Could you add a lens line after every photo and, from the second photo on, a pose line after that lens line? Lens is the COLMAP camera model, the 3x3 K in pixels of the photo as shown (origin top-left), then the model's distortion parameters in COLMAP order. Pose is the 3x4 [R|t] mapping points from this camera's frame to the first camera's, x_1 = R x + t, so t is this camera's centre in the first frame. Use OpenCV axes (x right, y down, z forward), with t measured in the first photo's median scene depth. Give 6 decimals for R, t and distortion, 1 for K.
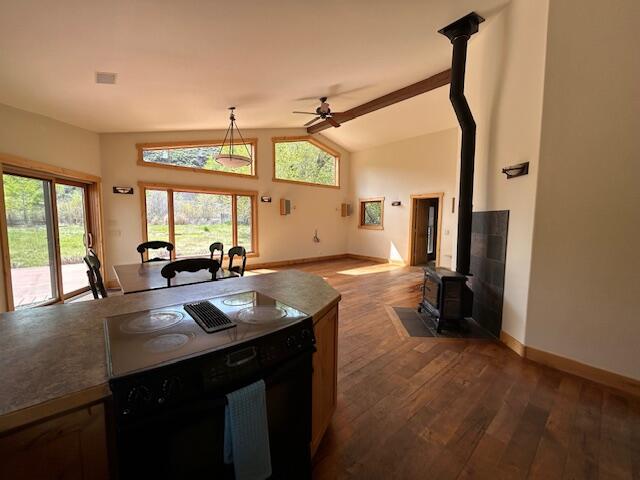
lens RADIAL K [[258.9, 0, 320.0], [0, 258.9, 240.0], [0, 0, 1]] dist [0.000118, -0.000134]
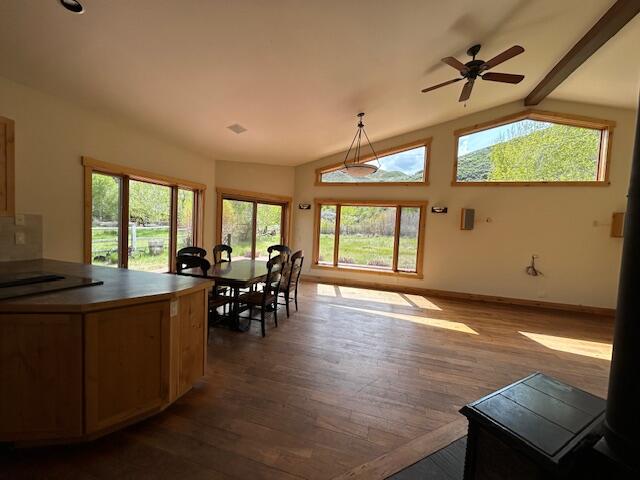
lens RADIAL K [[258.9, 0, 320.0], [0, 258.9, 240.0], [0, 0, 1]] dist [0.000118, -0.000134]
pose [[0.526084, 0.059050, -0.848380, 0.293899], [-0.112344, 0.993669, -0.000502, -0.023423], [0.842979, 0.095575, 0.529388, 0.288182]]
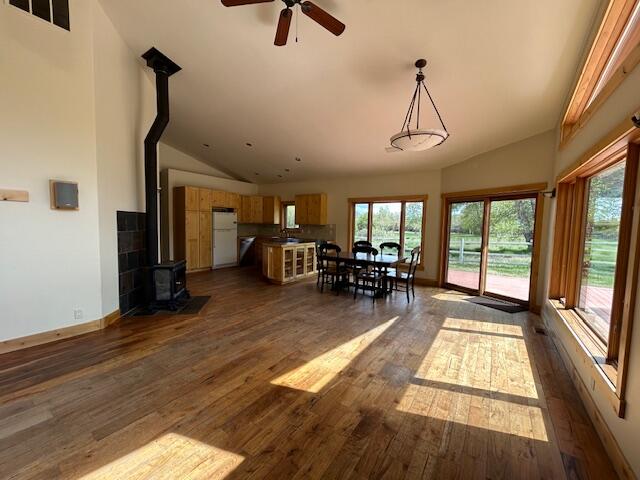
lens RADIAL K [[258.9, 0, 320.0], [0, 258.9, 240.0], [0, 0, 1]] dist [0.000118, -0.000134]
pose [[-0.968753, -0.015261, -0.247558, 0.051341], [-0.052062, 0.988381, 0.142800, -0.097266], [0.242503, 0.151226, -0.958292, 1.157632]]
